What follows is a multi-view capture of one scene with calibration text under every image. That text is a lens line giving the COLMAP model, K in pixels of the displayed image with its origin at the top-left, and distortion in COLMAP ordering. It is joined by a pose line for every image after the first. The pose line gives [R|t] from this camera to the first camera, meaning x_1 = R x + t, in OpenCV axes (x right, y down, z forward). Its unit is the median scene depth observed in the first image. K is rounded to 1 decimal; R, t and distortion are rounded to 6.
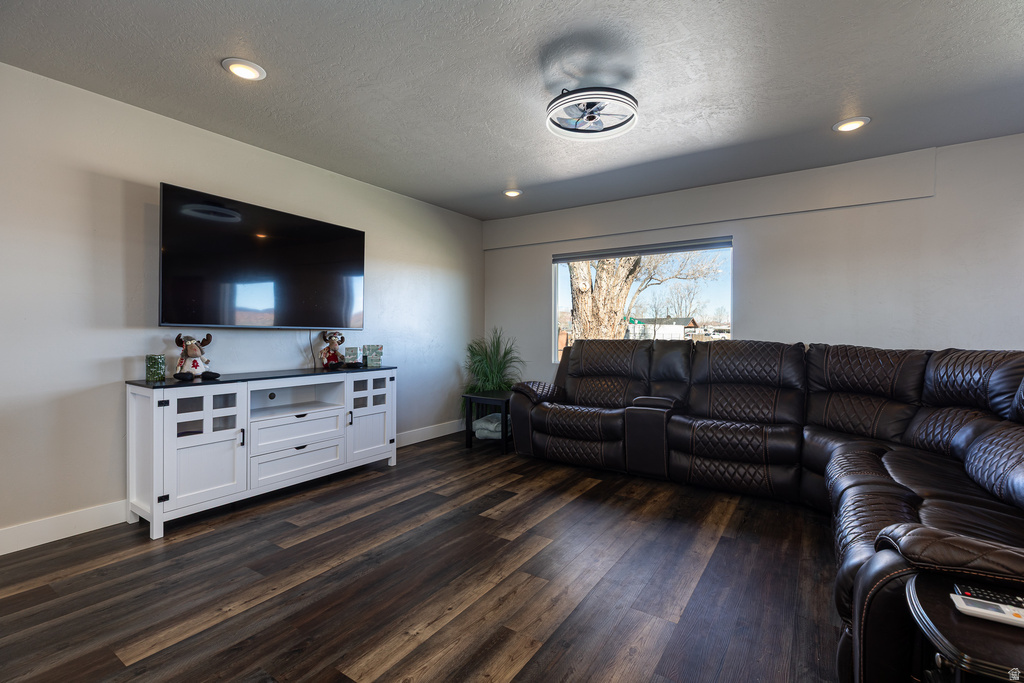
lens RADIAL K [[464.8, 0, 510.8], [0, 464.8, 338.7], [0, 0, 1]] dist [0.002745, 0.000385]
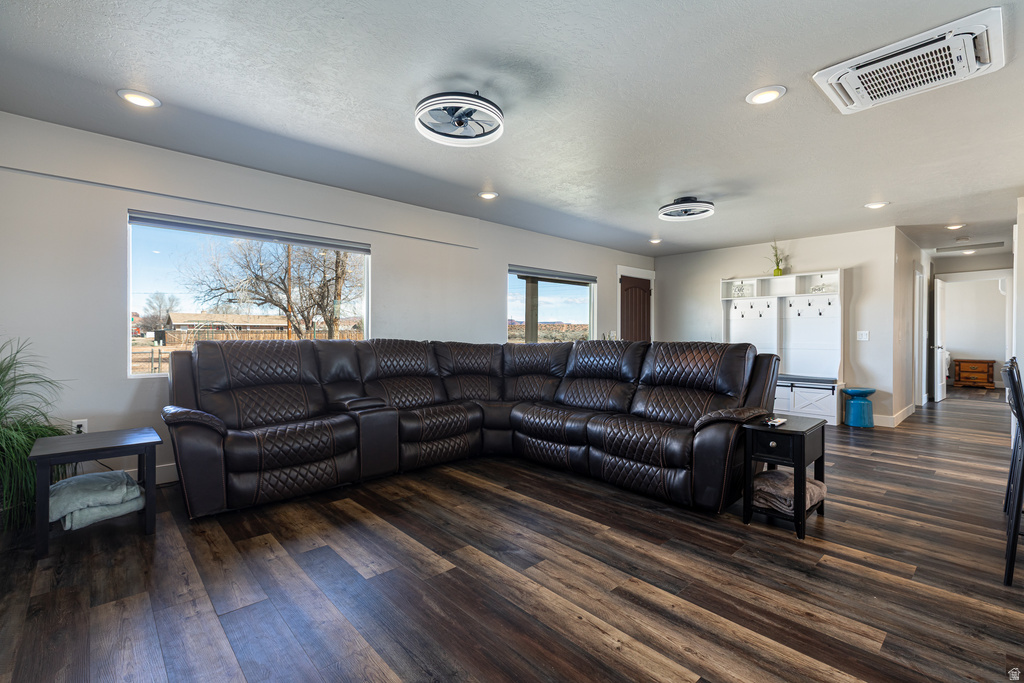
lens RADIAL K [[464.8, 0, 505.7], [0, 464.8, 338.7], [0, 0, 1]] dist [0.002745, 0.000385]
pose [[0.225959, -0.009160, 0.974094, -0.674830], [0.005382, 0.999952, 0.008155, -0.007564], [-0.974122, 0.003400, 0.225998, 0.565147]]
